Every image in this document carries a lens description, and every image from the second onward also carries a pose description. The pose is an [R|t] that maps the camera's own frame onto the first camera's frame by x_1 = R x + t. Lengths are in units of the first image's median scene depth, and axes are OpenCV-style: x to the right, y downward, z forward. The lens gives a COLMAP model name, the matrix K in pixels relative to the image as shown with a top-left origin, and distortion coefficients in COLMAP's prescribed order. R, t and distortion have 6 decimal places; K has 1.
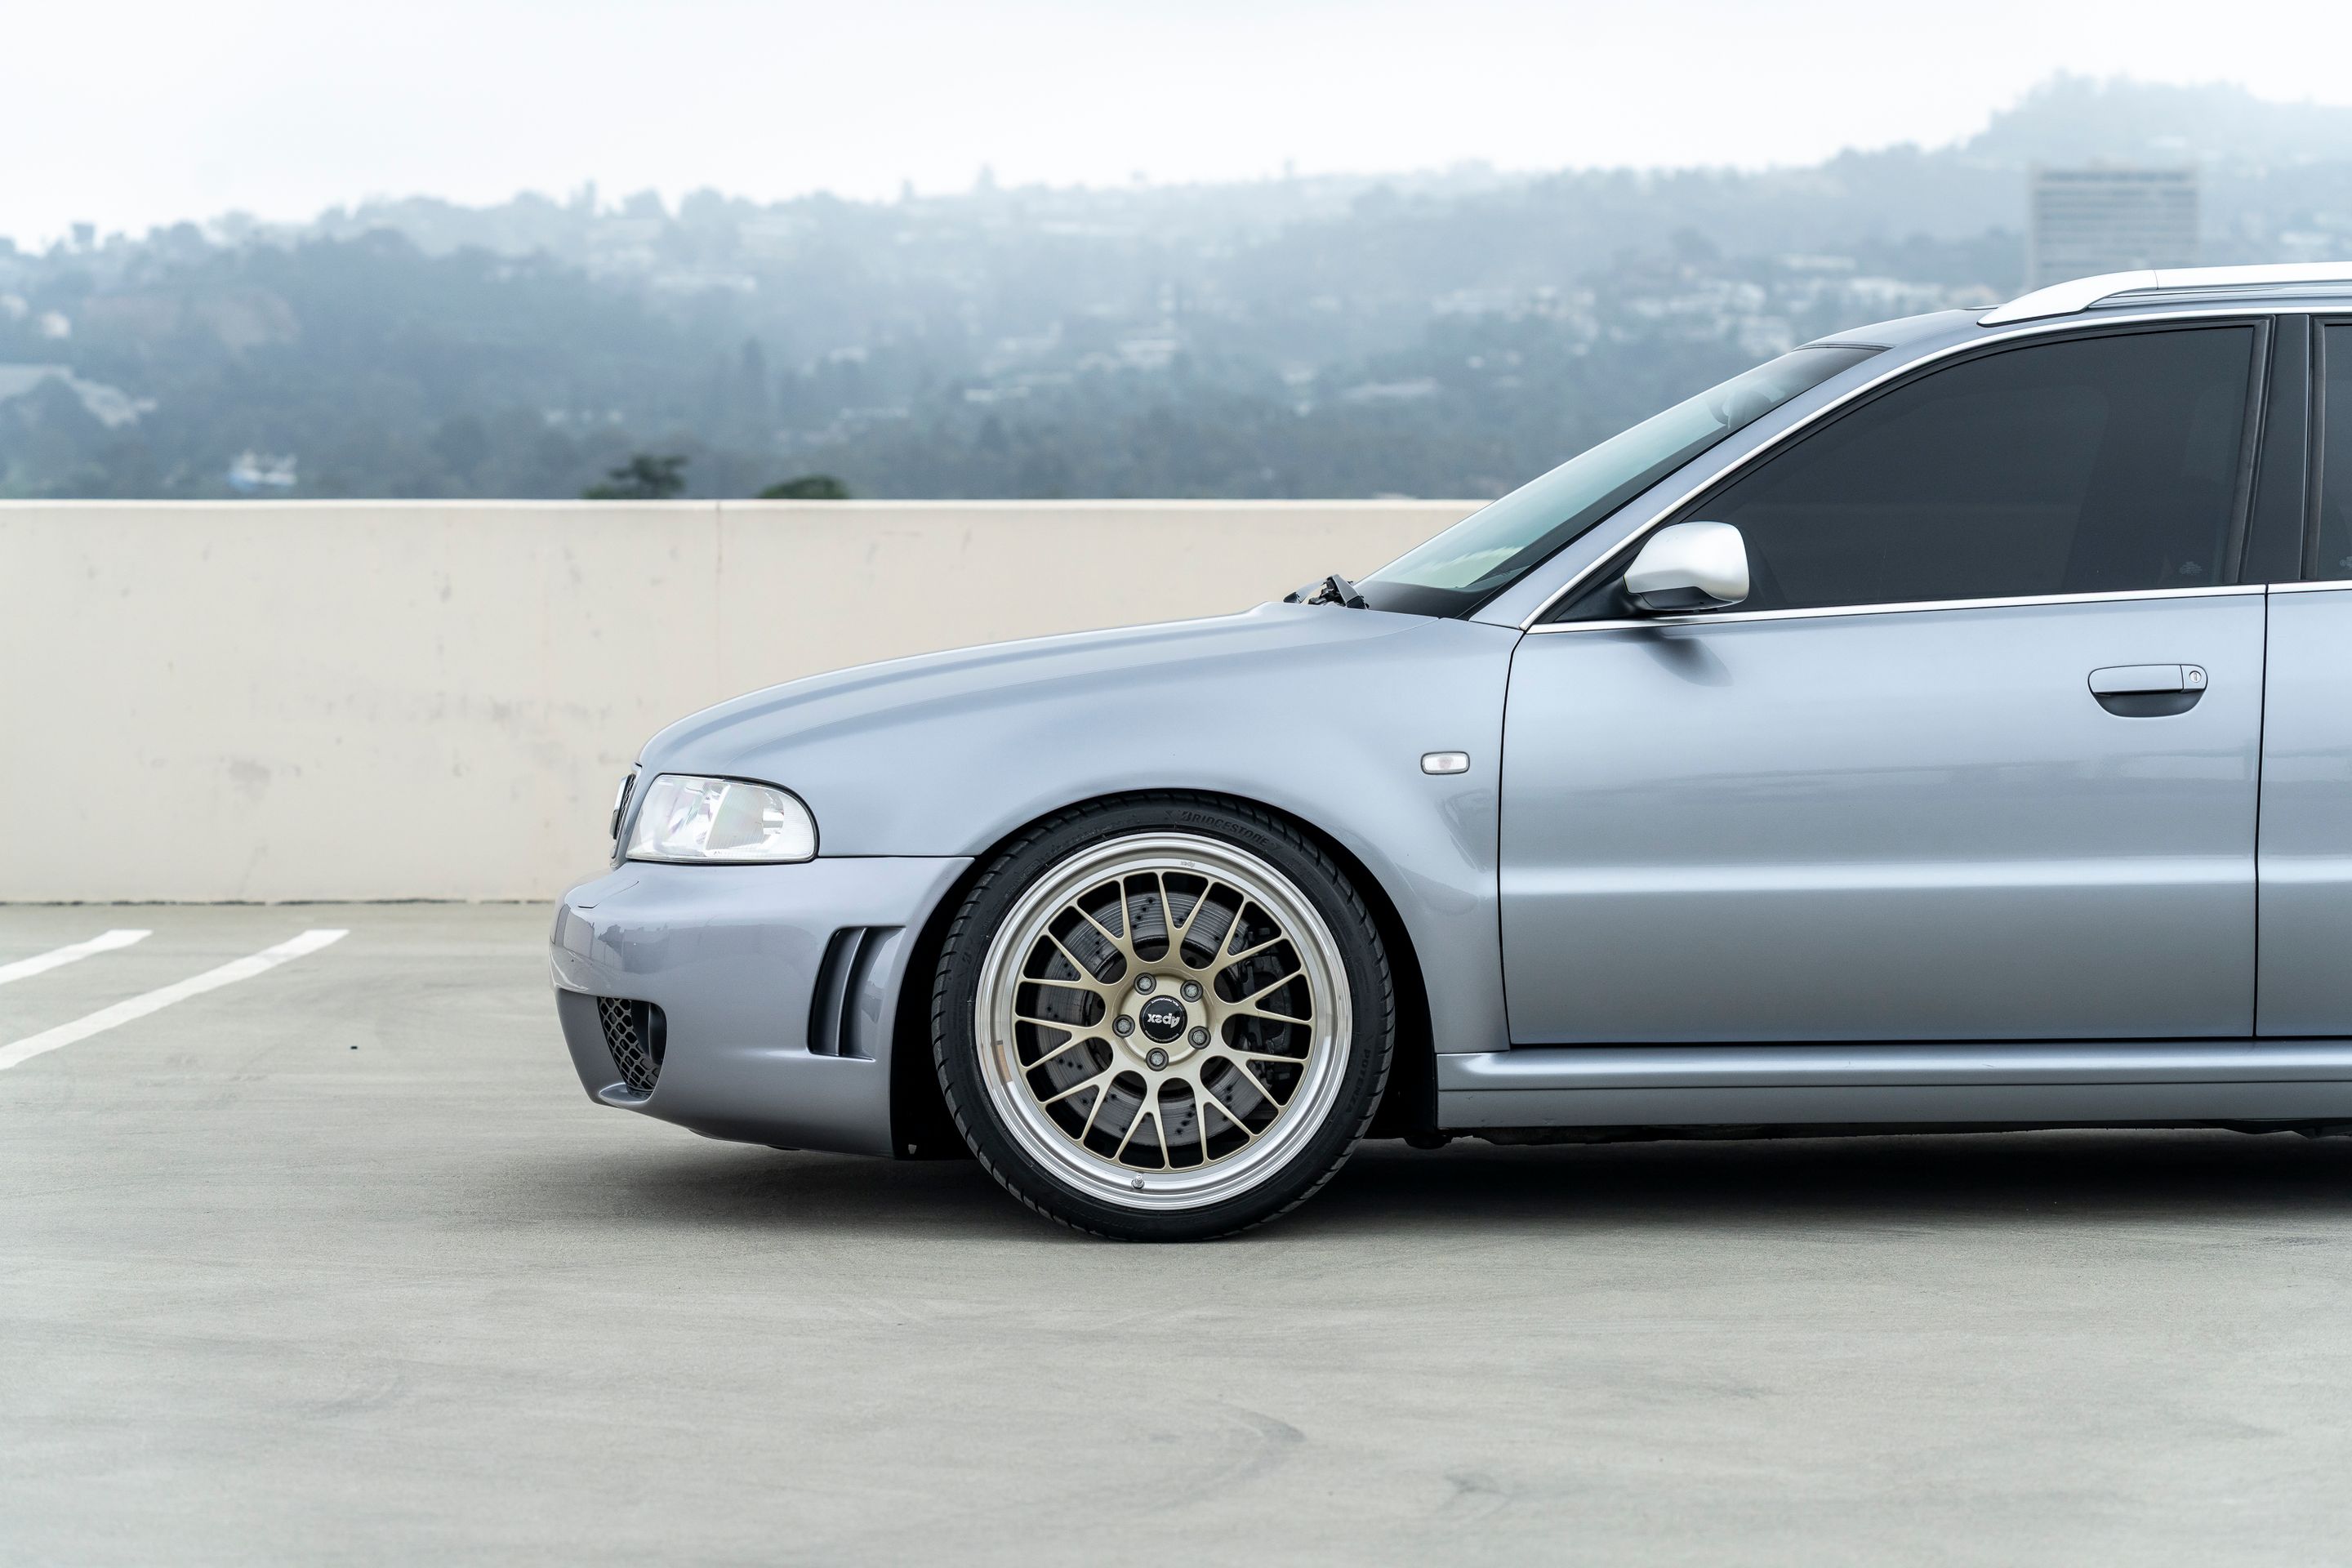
lens RADIAL K [[6464.4, 0, 1203.2], [0, 6464.4, 789.6], [0, 0, 1]] dist [0.046653, -0.386457]
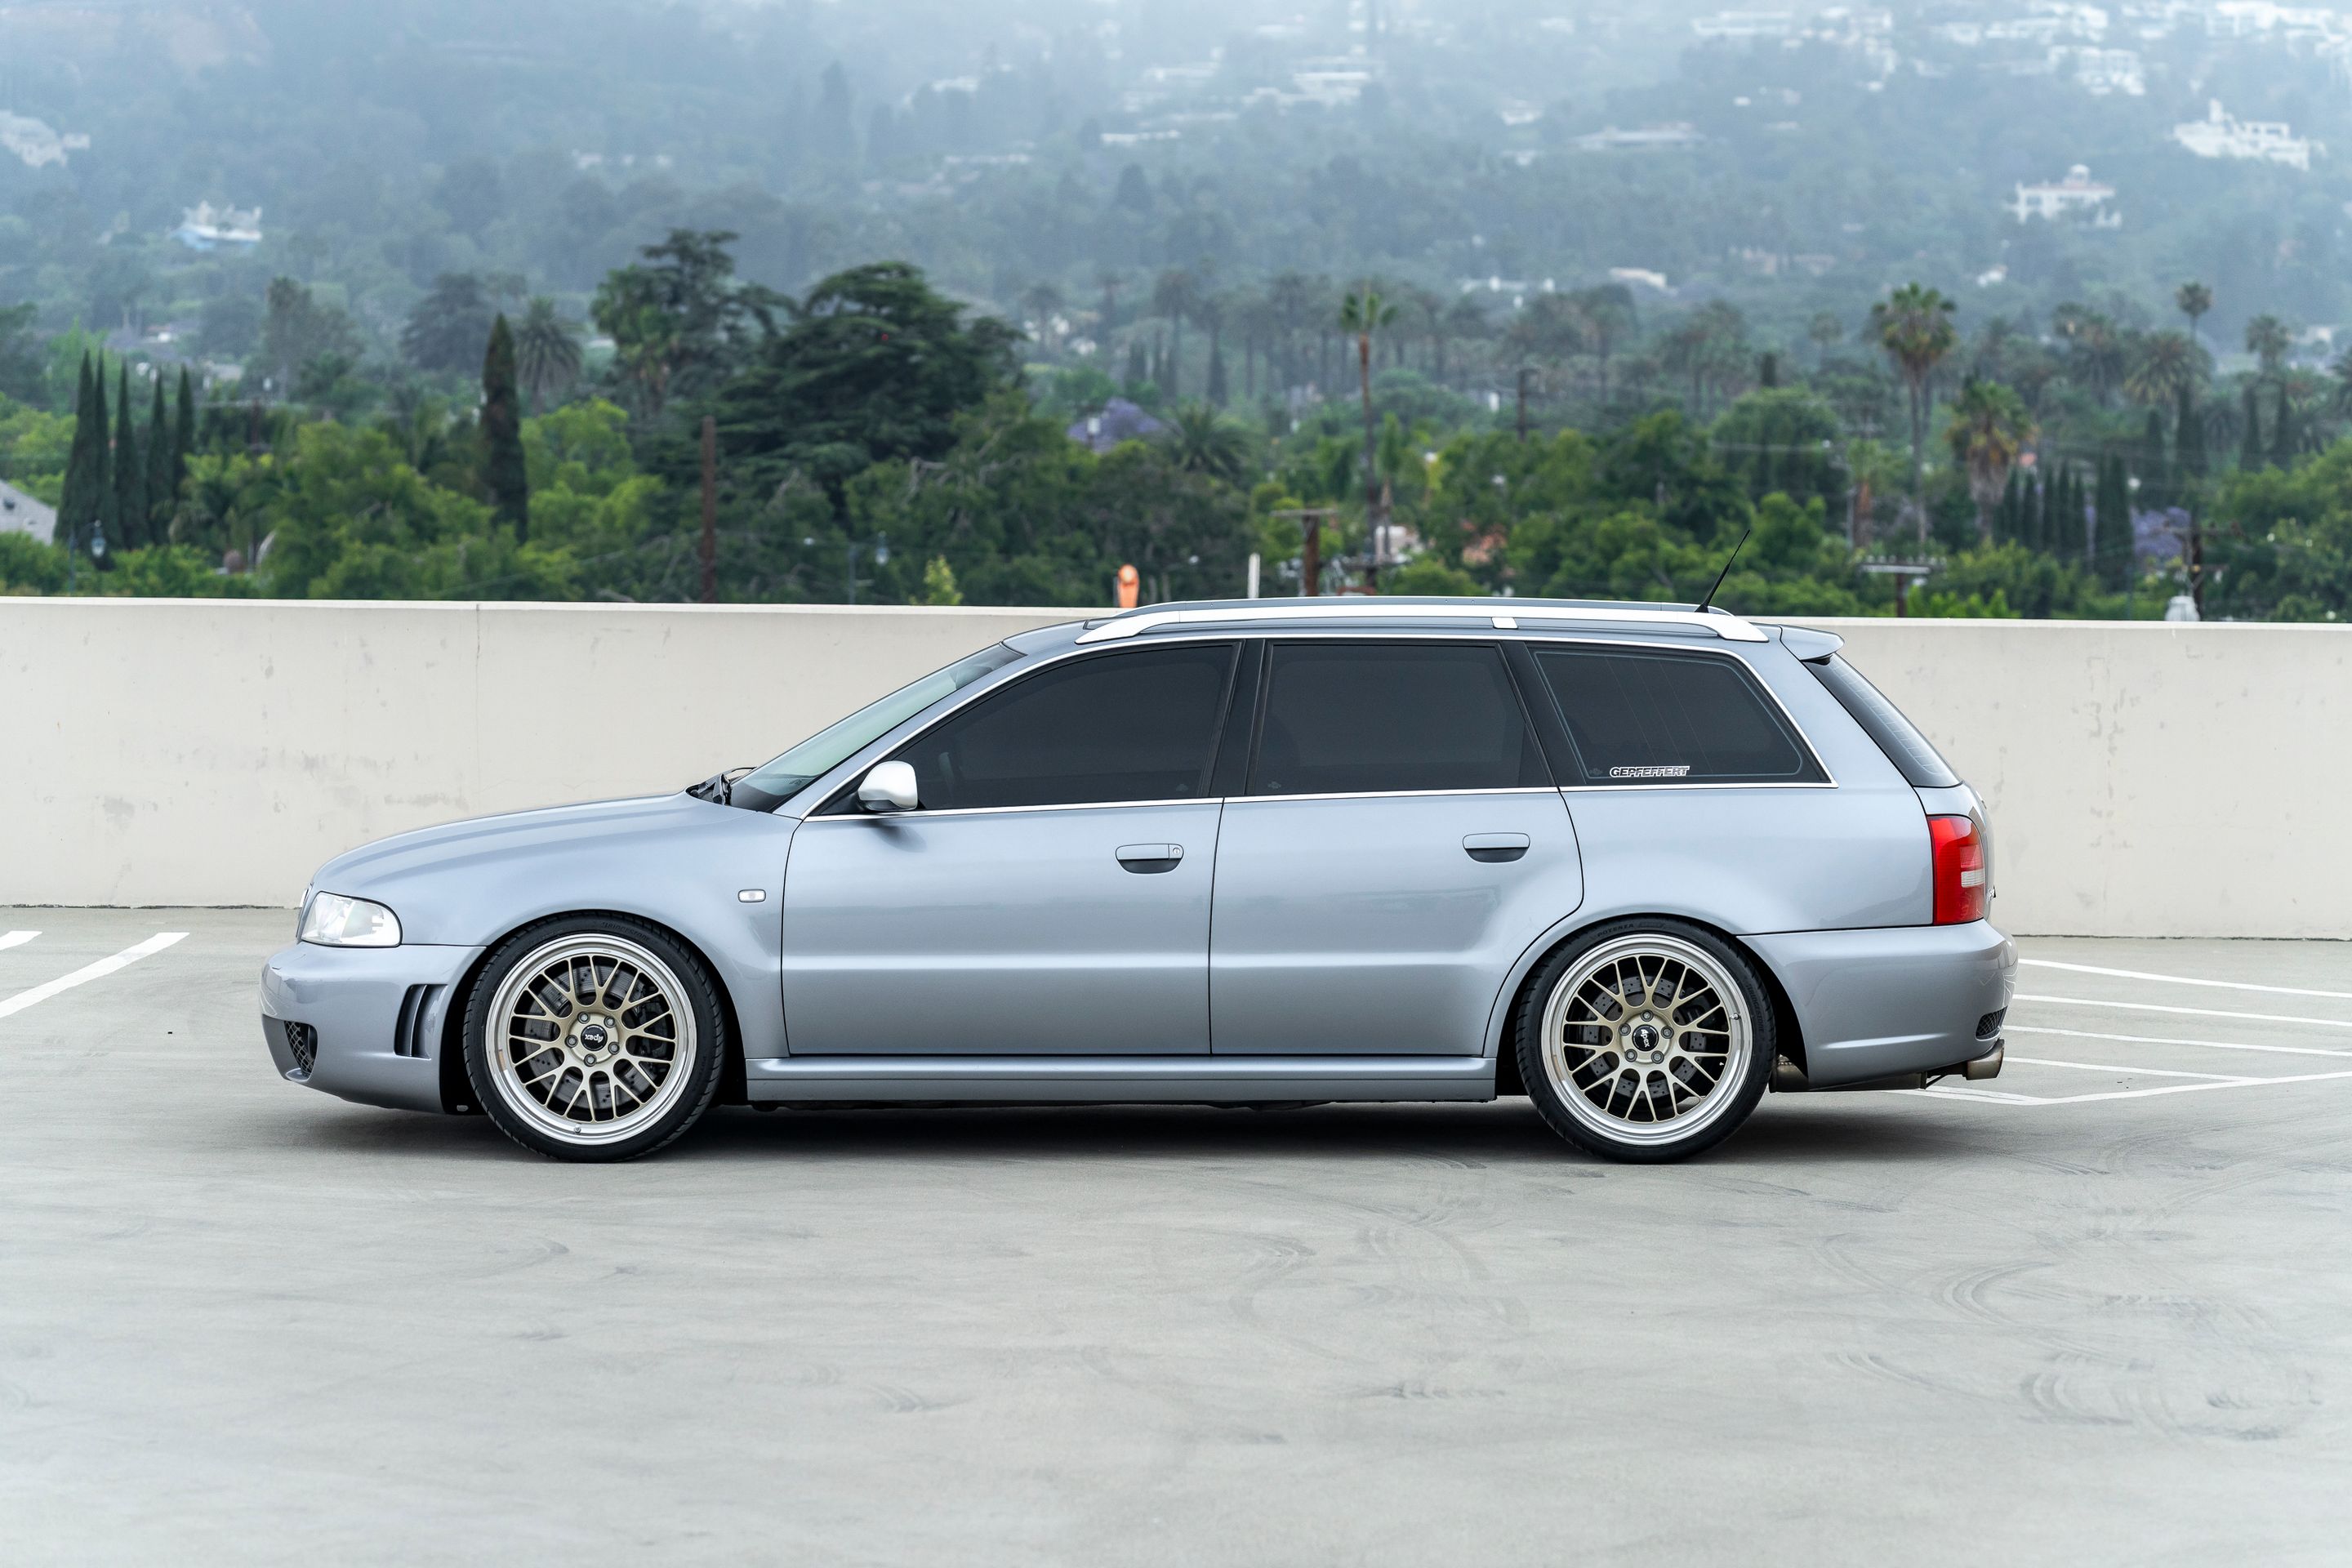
lens RADIAL K [[8846.0, 0, 1184.3], [0, 8846.0, 786.2], [0, 0, 1]] dist [0.248335, -5.024515]
pose [[0.999219, 0.010583, -0.038080, 0.247605], [-0.009735, 0.999702, 0.022364, -0.089513], [0.038305, -0.021976, 0.999024, -1.422740]]
